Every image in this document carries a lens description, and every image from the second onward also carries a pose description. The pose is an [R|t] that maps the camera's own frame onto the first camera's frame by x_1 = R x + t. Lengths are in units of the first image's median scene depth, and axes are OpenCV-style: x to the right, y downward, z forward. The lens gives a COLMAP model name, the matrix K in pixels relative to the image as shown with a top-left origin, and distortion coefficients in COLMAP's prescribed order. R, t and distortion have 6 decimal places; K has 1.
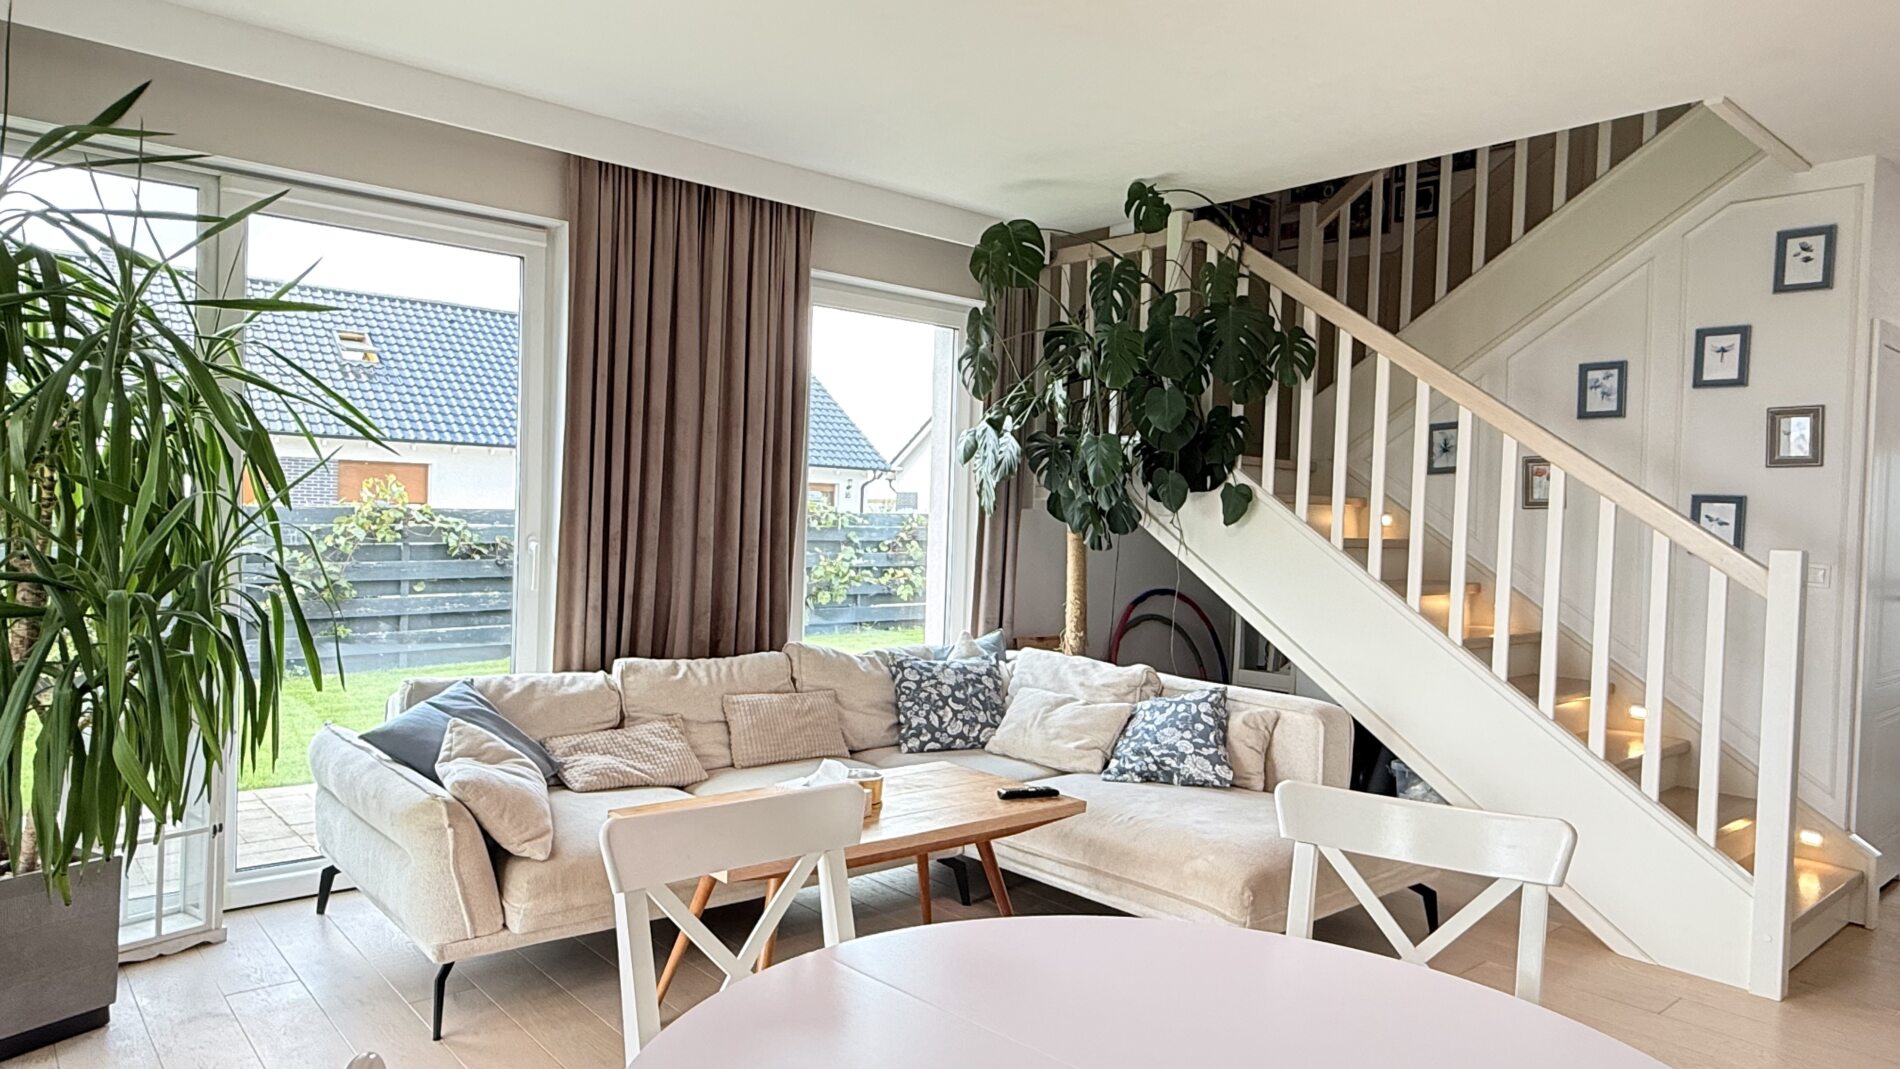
lens RADIAL K [[1166.9, 0, 948.2], [0, 1166.9, 530.2], [0, 0, 1]] dist [-0.000943, 0.006199]
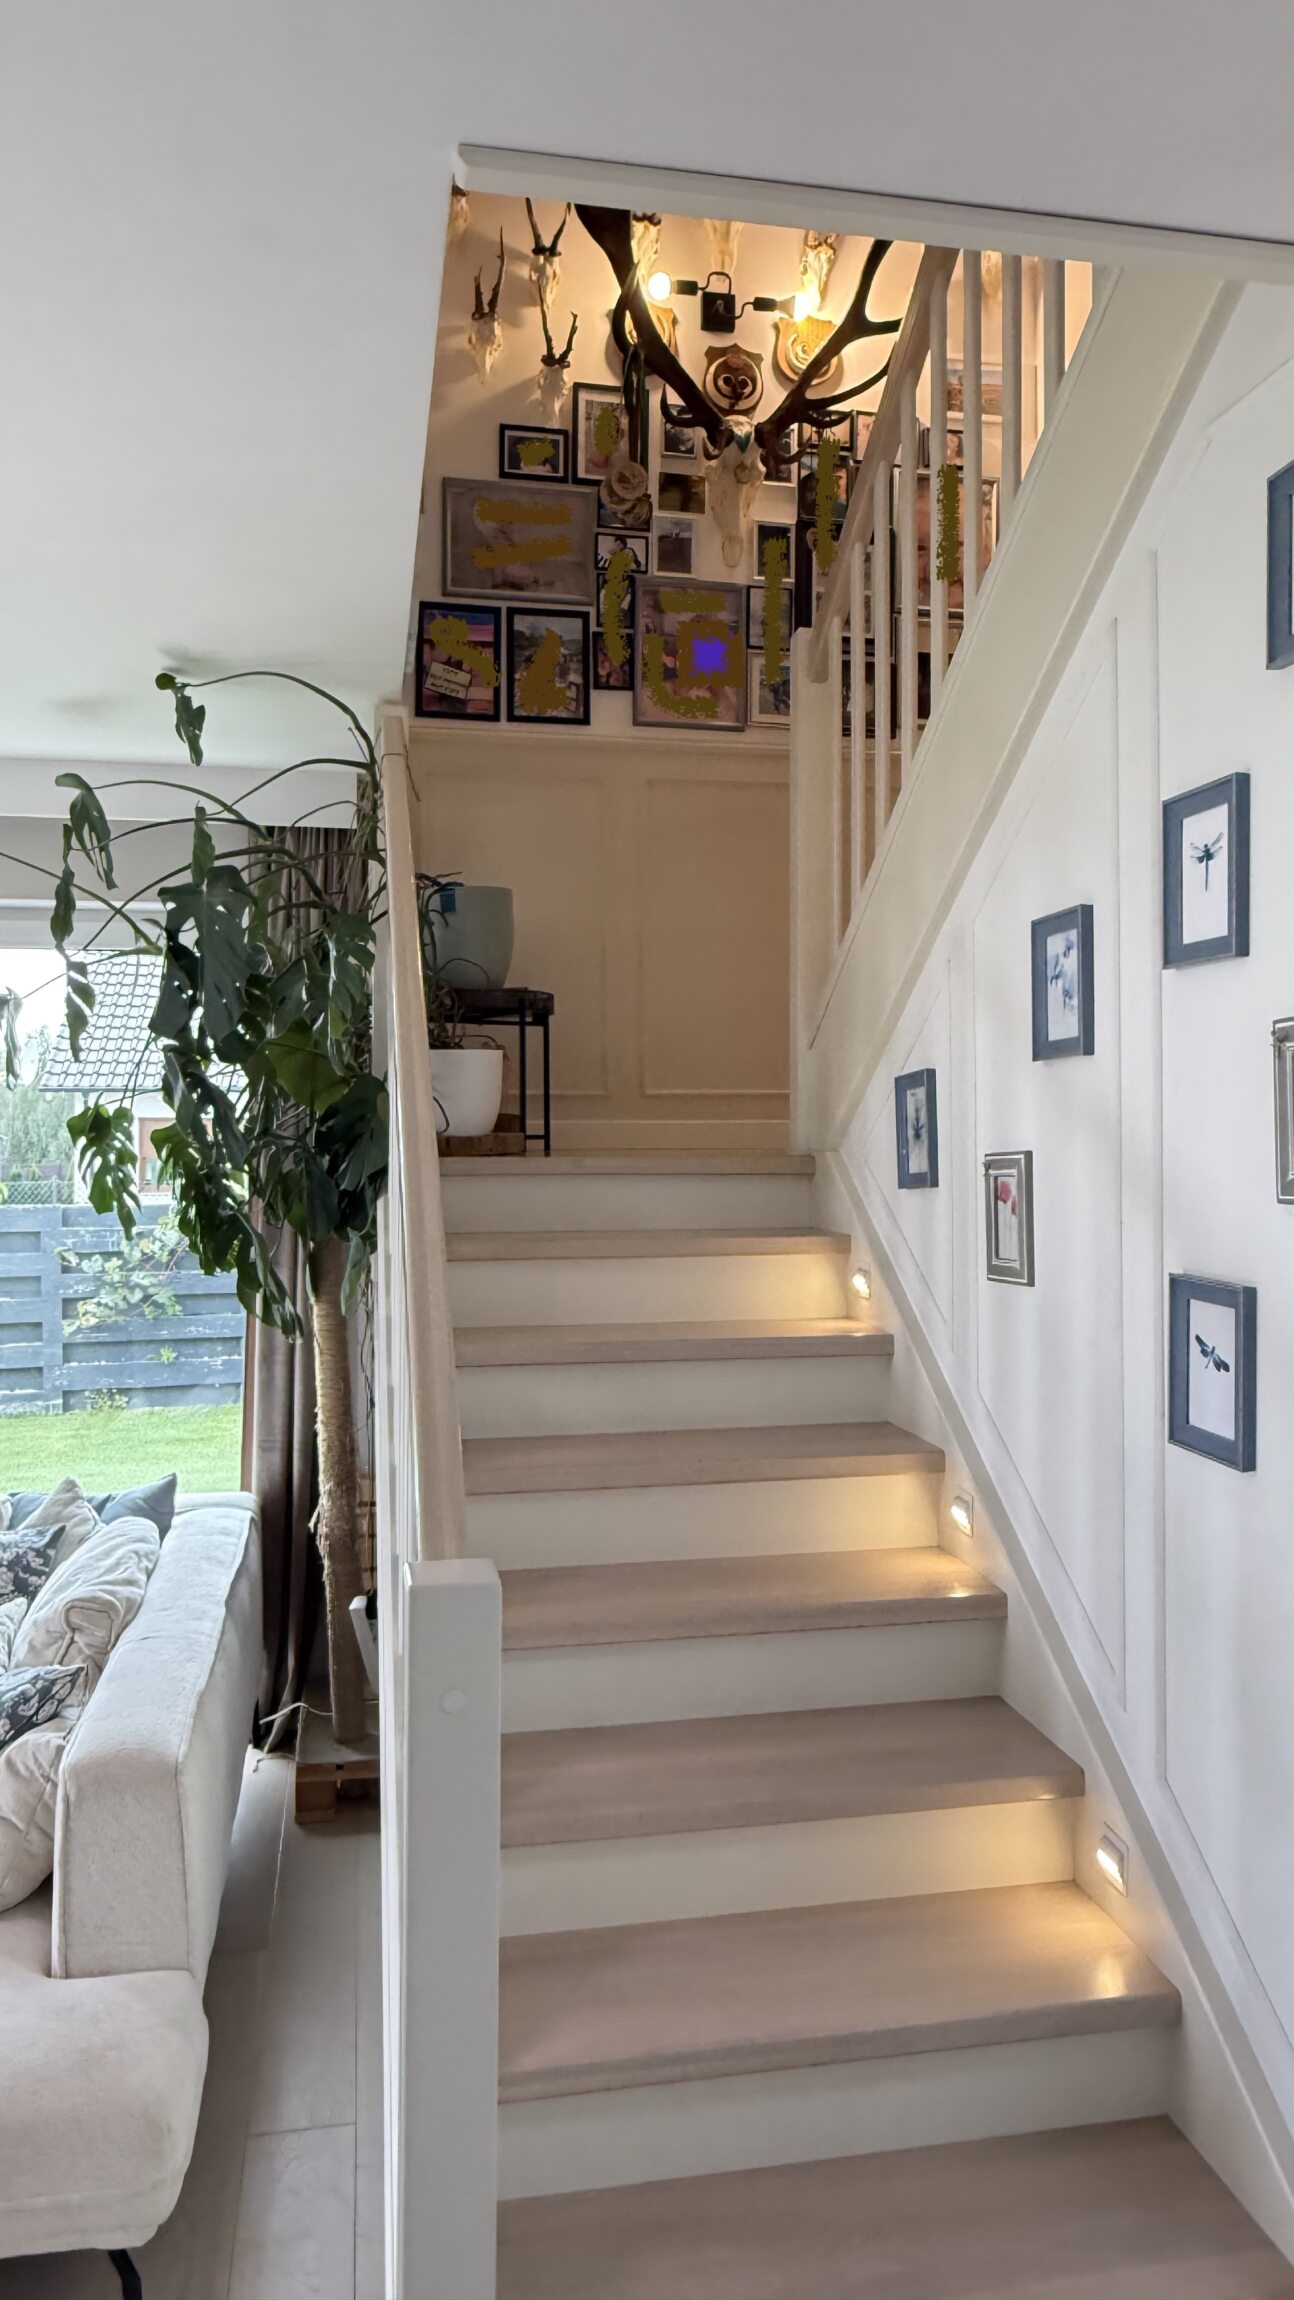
lens RADIAL K [[1535.6, 0, 643.1], [0, 1535.6, 1155.5], [0, 0, 1]] dist [0.007435, 0.001345]
pose [[0.861546, -0.027297, -0.506946, 0.751369], [0.019498, 0.999596, -0.020688, -0.059956], [0.507305, 0.007939, 0.861730, 0.530516]]
